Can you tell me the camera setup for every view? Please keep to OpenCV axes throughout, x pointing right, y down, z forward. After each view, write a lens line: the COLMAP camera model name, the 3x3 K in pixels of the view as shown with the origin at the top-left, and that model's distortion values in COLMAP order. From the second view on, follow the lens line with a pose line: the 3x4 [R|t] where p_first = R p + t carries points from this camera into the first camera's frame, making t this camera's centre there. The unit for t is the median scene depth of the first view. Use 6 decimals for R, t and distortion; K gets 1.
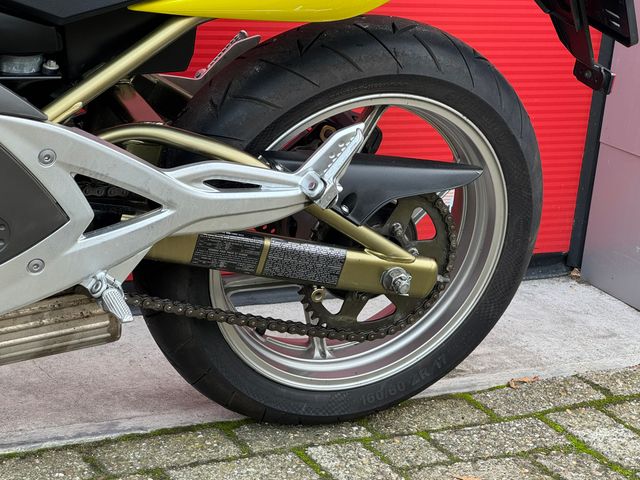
lens RADIAL K [[1517.0, 0, 318.1], [0, 1517.0, 223.7], [0, 0, 1]] dist [-0.213520, 6.509671]
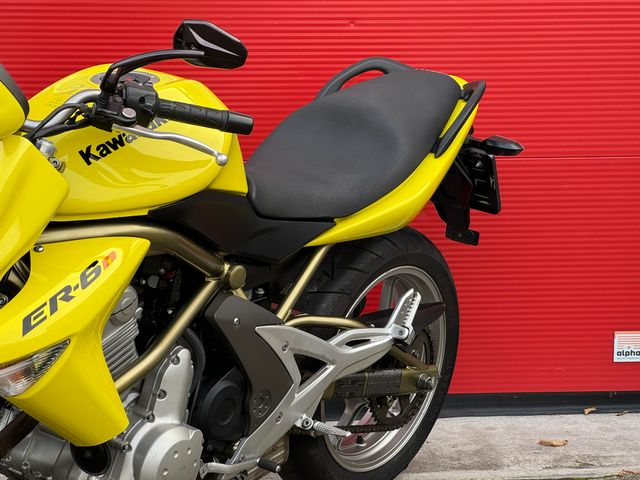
lens RADIAL K [[1517.0, 0, 318.1], [0, 1517.0, 223.7], [0, 0, 1]] dist [-0.213520, 6.509671]
pose [[0.882690, -0.184054, 0.432416, -0.723777], [0.226956, 0.972657, -0.049282, -0.074052], [-0.411522, 0.141640, 0.900327, -0.419588]]
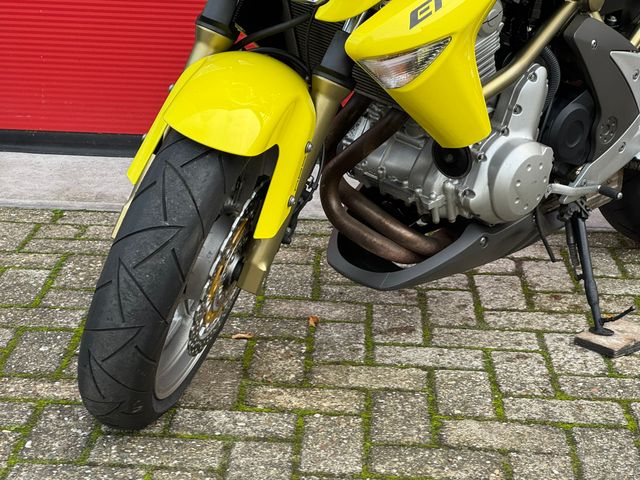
lens RADIAL K [[1517.0, 0, 318.1], [0, 1517.0, 223.7], [0, 0, 1]] dist [-0.213520, 6.509671]
pose [[0.945729, -0.175256, 0.273645, -0.852306], [0.169762, 0.984510, 0.043826, -0.015246], [-0.277088, 0.005007, 0.960832, -0.396654]]
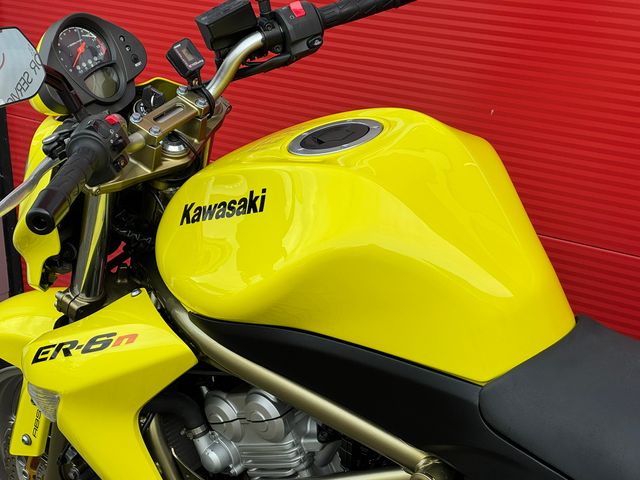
lens RADIAL K [[1513.5, 0, 321.4], [0, 1513.5, 217.8], [0, 0, 1]] dist [0.072146, 1.493236]
pose [[0.375494, 0.201739, -0.904603, 0.526369], [-0.186762, 0.972472, 0.139351, -0.371261], [0.907813, 0.116620, 0.402834, 0.430414]]
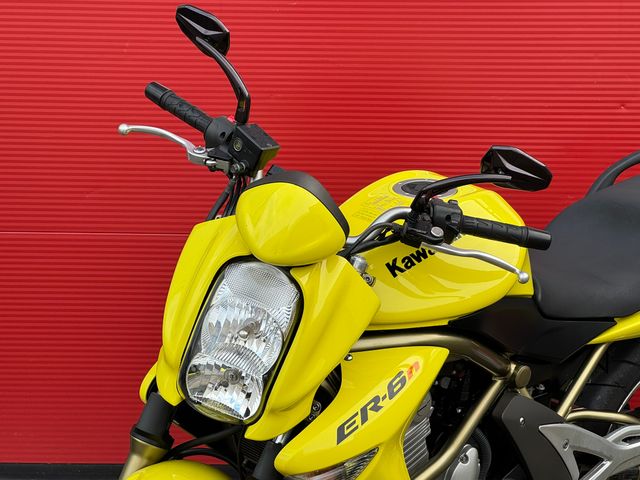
lens RADIAL K [[1513.5, 0, 321.4], [0, 1513.5, 217.8], [0, 0, 1]] dist [0.072146, 1.493236]
pose [[0.936861, -0.154364, 0.313787, -0.803699], [0.189227, 0.978362, -0.083673, -0.173770], [-0.294081, 0.137767, 0.945799, -0.457109]]
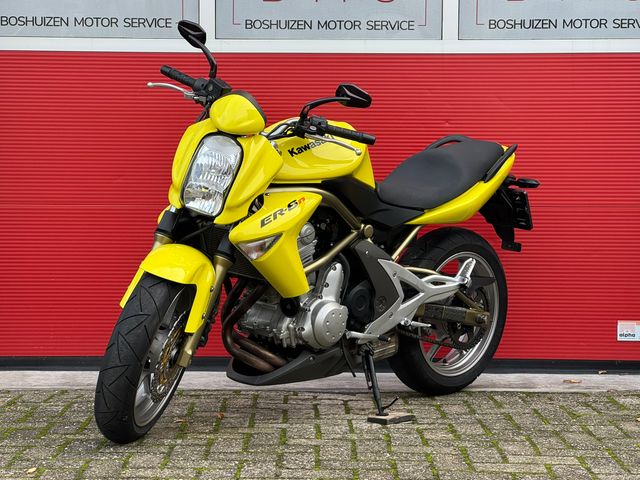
lens RADIAL K [[1517.0, 0, 318.1], [0, 1517.0, 223.7], [0, 0, 1]] dist [-0.213520, 6.509671]
pose [[0.929402, -0.114166, 0.350966, -1.177822], [0.198979, 0.955910, -0.215972, 0.411412], [-0.310836, 0.270559, 0.911142, -1.452817]]
